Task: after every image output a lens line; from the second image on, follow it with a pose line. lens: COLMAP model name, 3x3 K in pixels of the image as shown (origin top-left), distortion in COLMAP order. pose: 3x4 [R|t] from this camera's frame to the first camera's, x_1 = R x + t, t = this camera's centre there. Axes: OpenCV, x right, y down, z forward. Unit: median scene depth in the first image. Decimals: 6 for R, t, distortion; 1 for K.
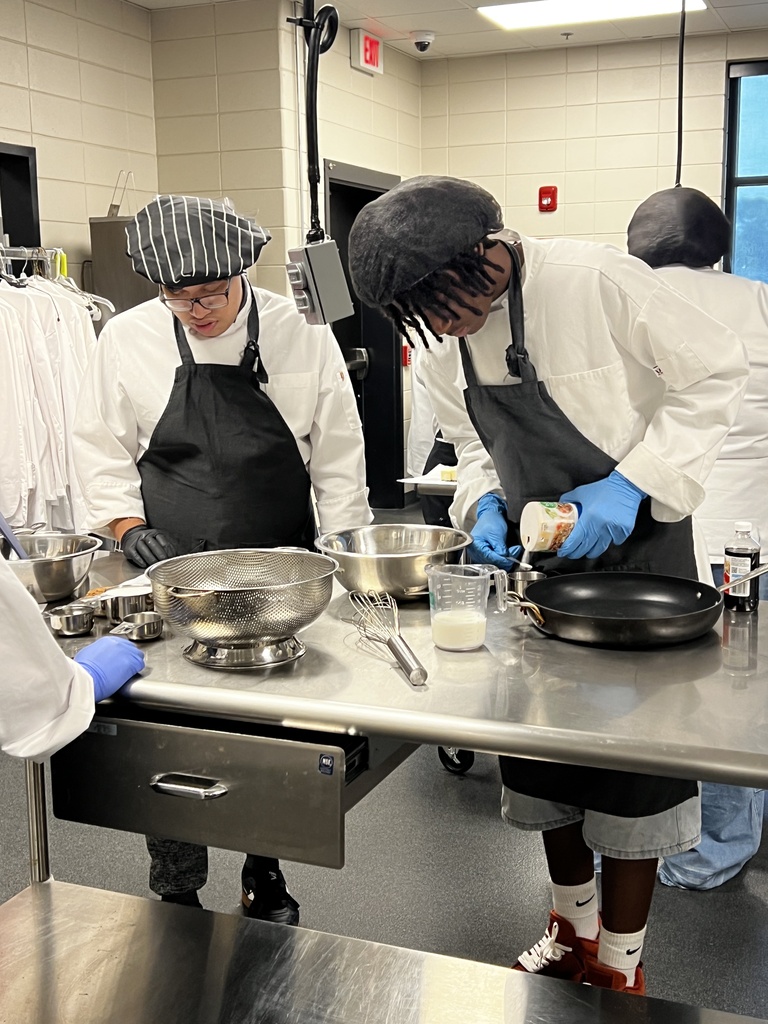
lens RADIAL K [[1259.3, 0, 396.9], [0, 1259.3, 511.3], [0, 0, 1]] dist [0.037286, -0.050029]
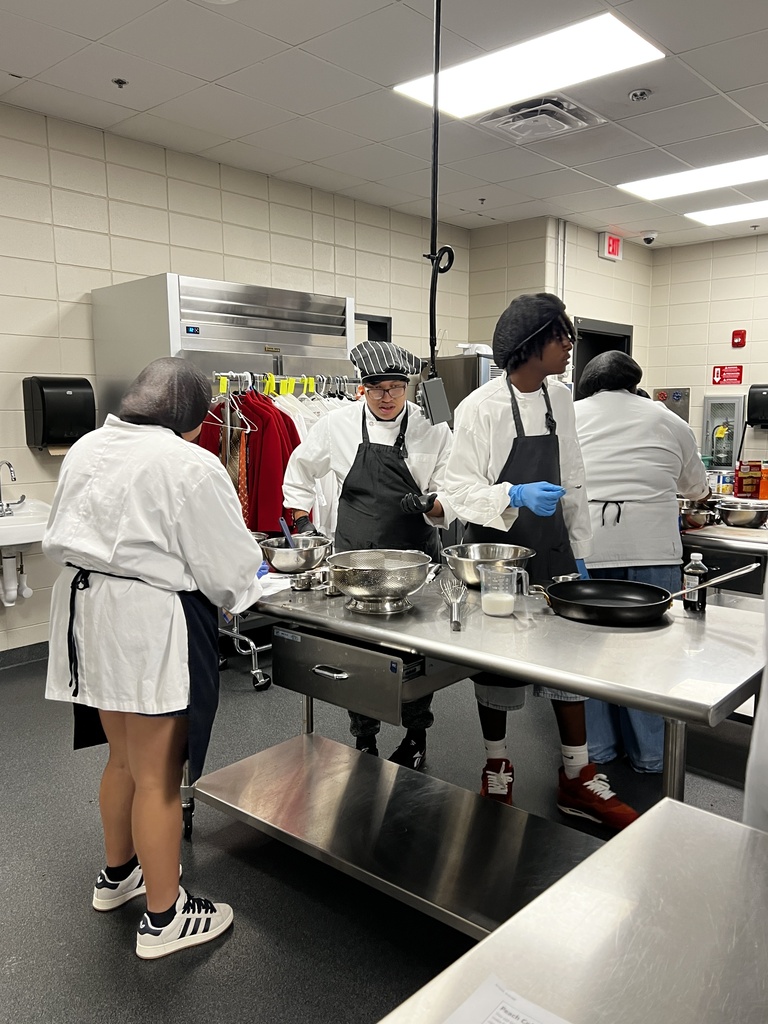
lens RADIAL K [[828.4, 0, 387.5], [0, 828.4, 510.9], [0, 0, 1]] dist [0.101987, -0.177054]
pose [[0.943584, 0.049066, -0.327478, 0.136175], [-0.062117, 0.997633, -0.029506, 0.005536], [0.325255, 0.048183, 0.944398, -0.061451]]
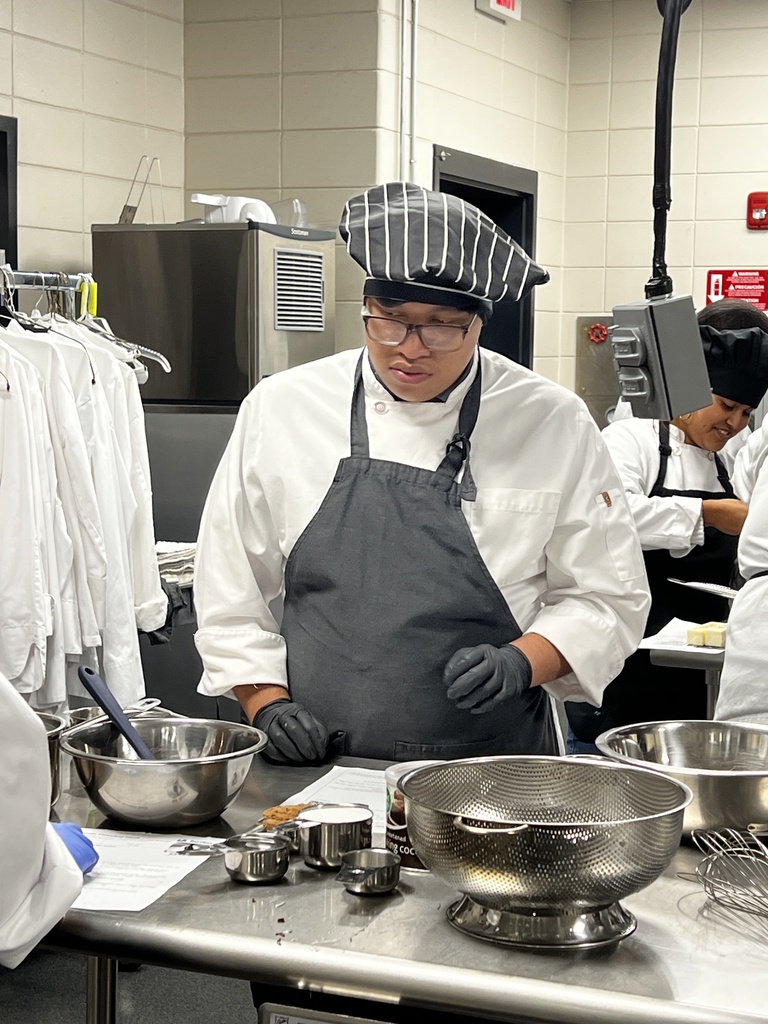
lens RADIAL K [[1917.3, 0, 383.2], [0, 1917.3, 514.3], [0, 0, 1]] dist [0.370569, -1.865314]
pose [[0.999067, 0.031375, -0.029688, -0.088522], [-0.033644, 0.996284, -0.079289, -0.007122], [0.027090, 0.080214, 0.996410, -0.003673]]
